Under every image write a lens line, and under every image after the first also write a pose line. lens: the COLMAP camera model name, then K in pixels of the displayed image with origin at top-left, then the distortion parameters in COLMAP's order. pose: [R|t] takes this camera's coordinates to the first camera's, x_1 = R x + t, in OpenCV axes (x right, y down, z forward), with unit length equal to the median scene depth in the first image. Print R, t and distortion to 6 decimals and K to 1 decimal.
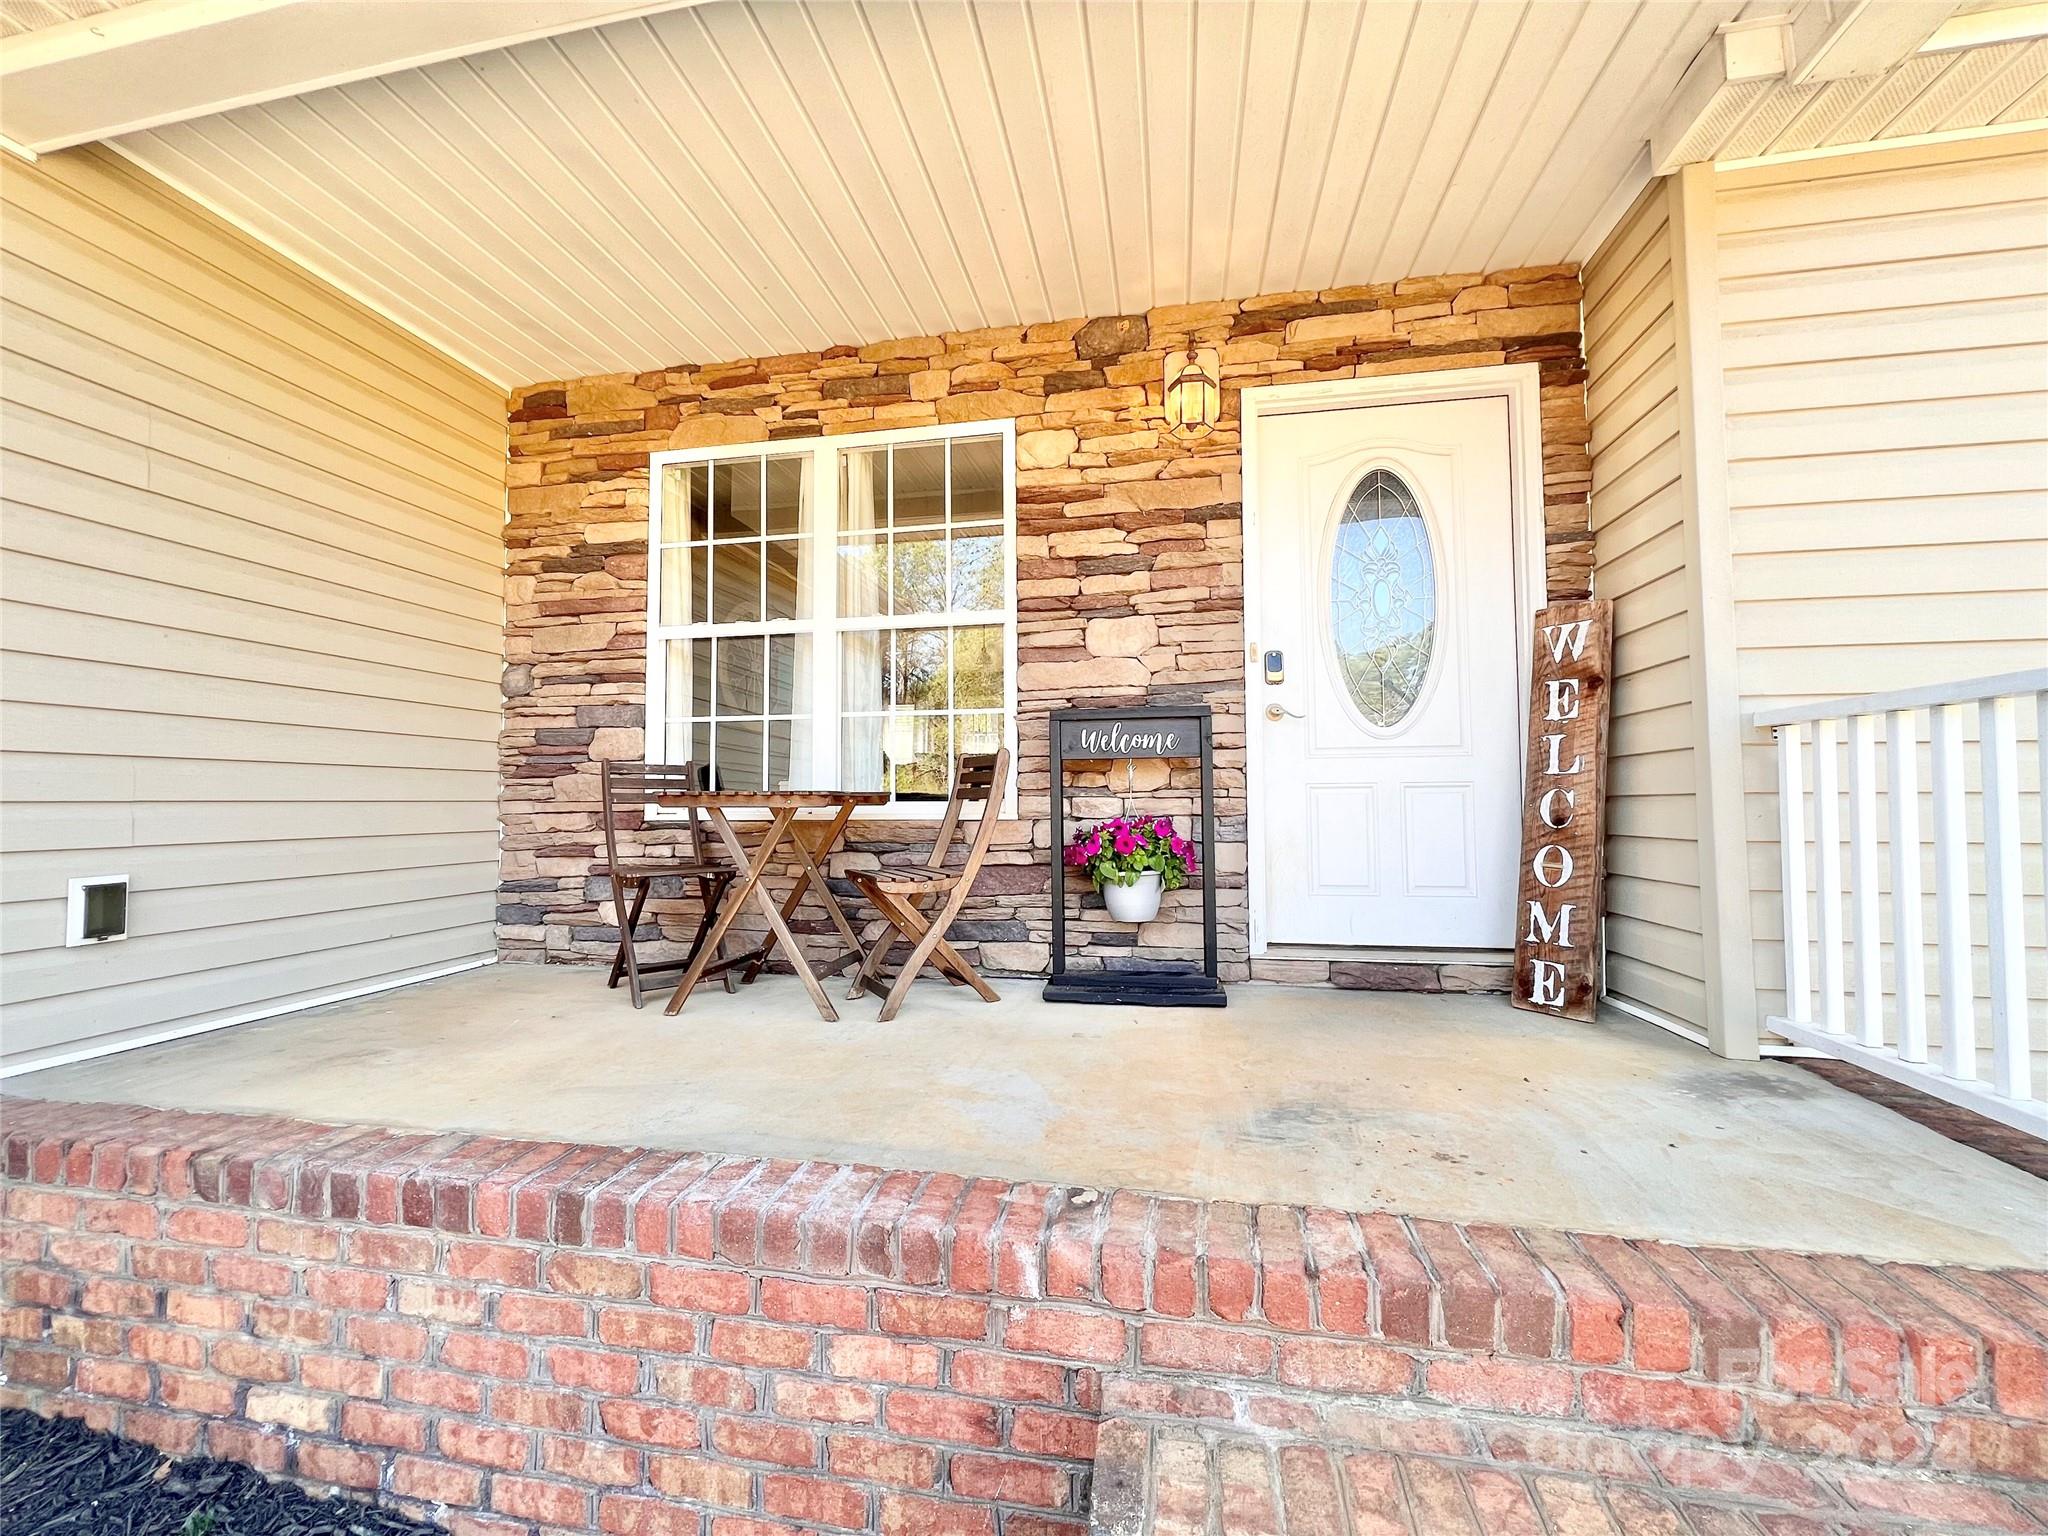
lens RADIAL K [[823.0, 0, 1021.3], [0, 823.0, 766.3], [0, 0, 1]] dist [-0.001578, -0.000252]
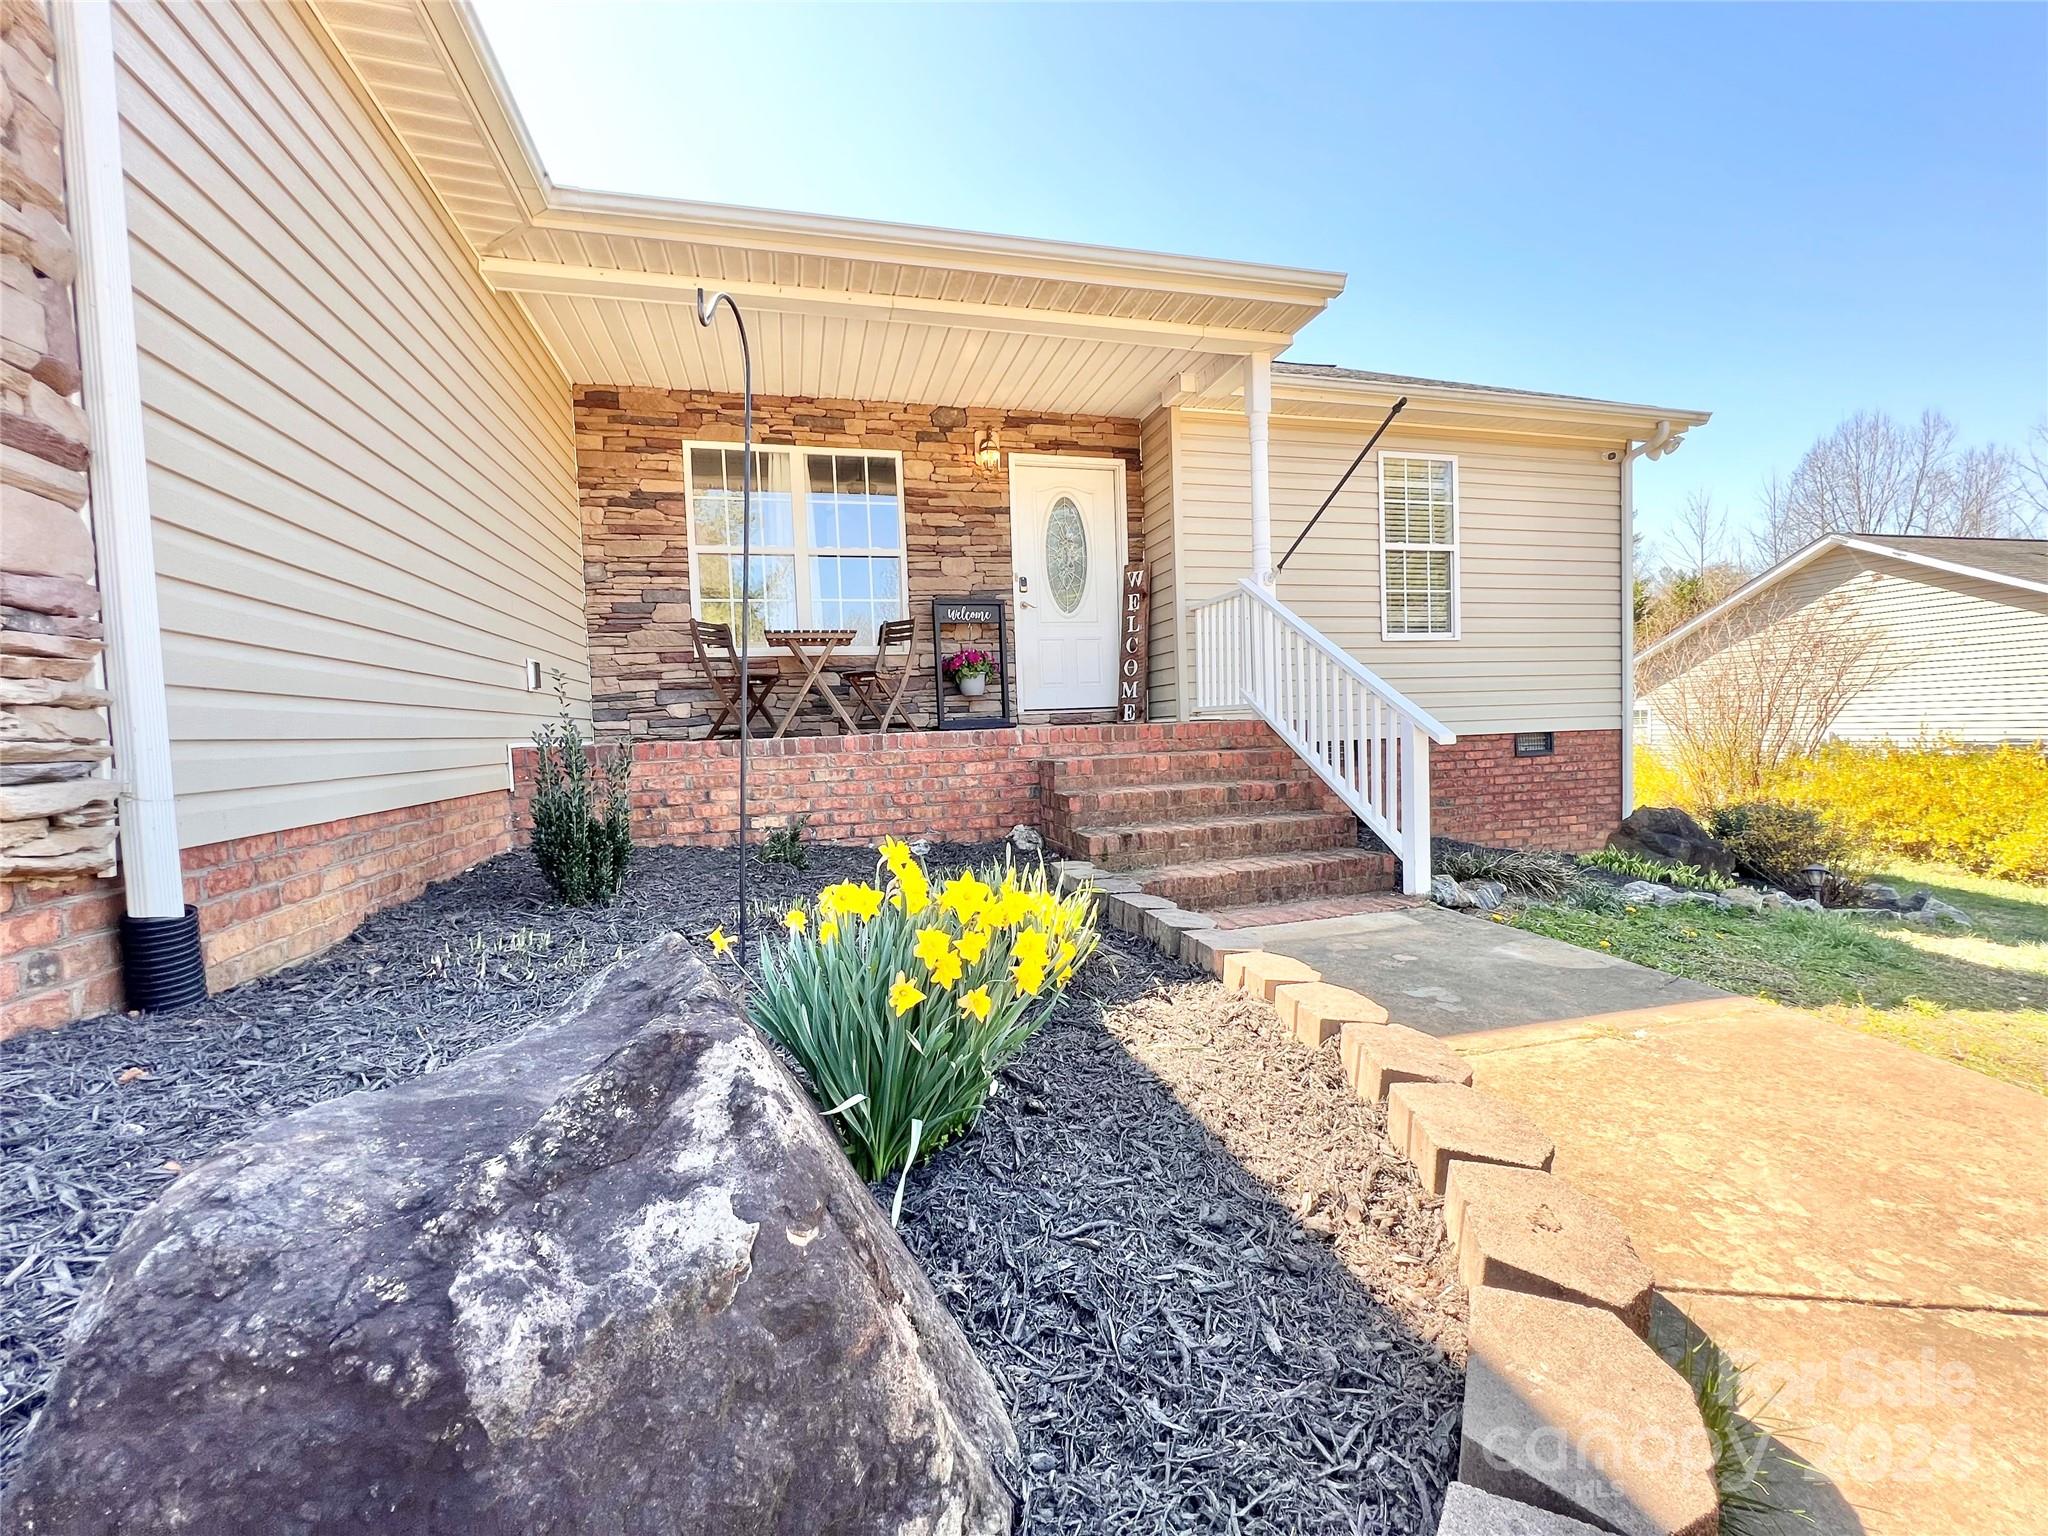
lens RADIAL K [[823.0, 0, 1017.3], [0, 823.0, 768.8], [0, 0, 1]] dist [-0.001578, -0.000252]
pose [[0.899166, -0.049985, 0.434744, -0.684726], [0.013327, 0.996122, 0.086965, 0.177930], [-0.437405, -0.072402, 0.896345, -0.994866]]
